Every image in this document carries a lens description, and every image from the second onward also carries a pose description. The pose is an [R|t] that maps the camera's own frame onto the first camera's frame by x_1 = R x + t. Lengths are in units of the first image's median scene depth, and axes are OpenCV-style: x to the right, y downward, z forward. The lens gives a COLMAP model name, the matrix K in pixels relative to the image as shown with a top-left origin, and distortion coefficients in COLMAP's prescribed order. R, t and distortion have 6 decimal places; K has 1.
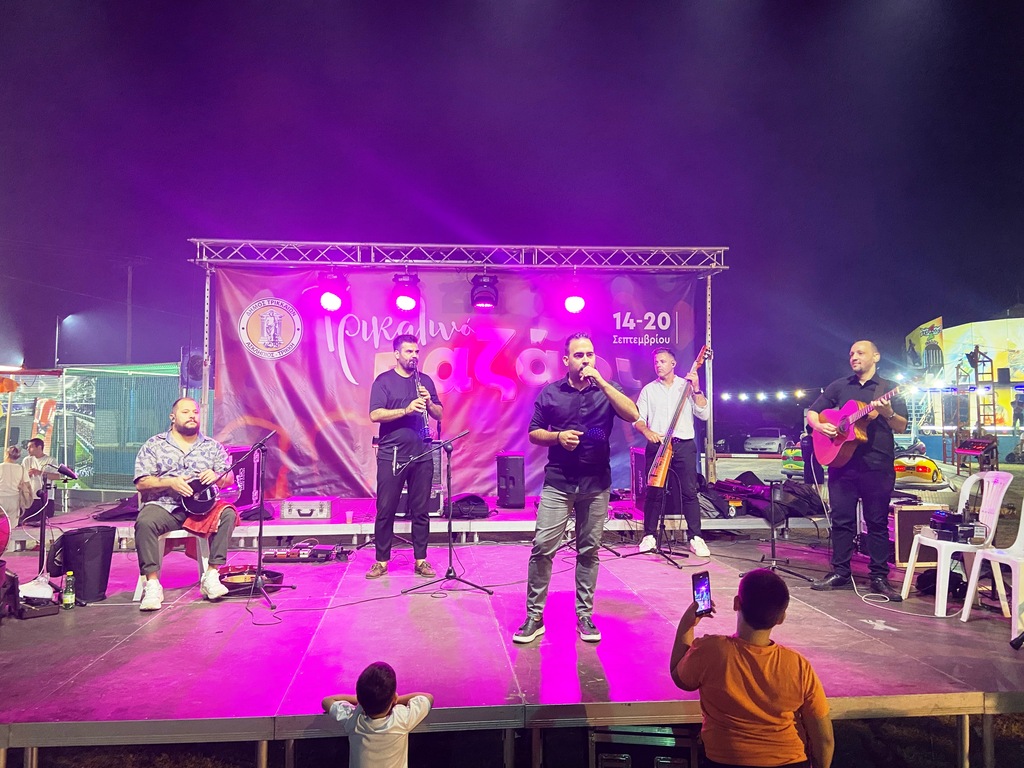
lens RADIAL K [[767.9, 0, 502.4], [0, 767.9, 375.4], [0, 0, 1]] dist [0.118256, -0.145771]
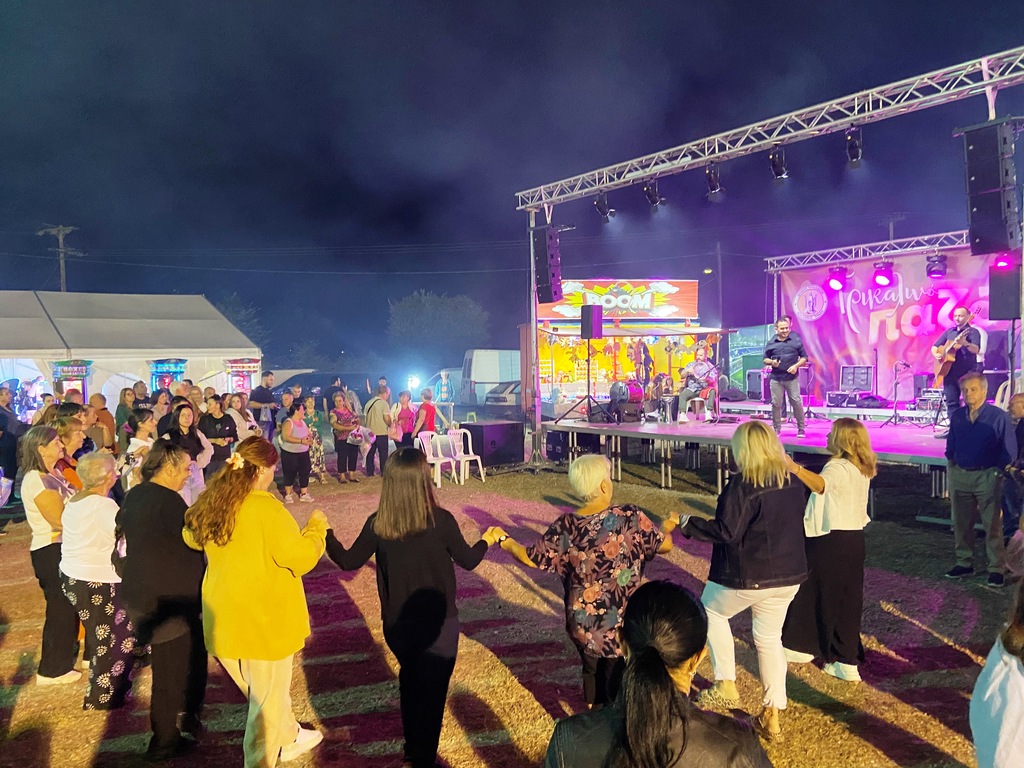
lens RADIAL K [[767.9, 0, 502.4], [0, 767.9, 379.0], [0, 0, 1]] dist [0.118256, -0.145771]
pose [[0.544812, 0.006706, -0.838532, 0.795293], [0.064792, 0.996642, 0.050068, -0.022382], [0.836052, -0.081607, 0.542548, -0.541291]]
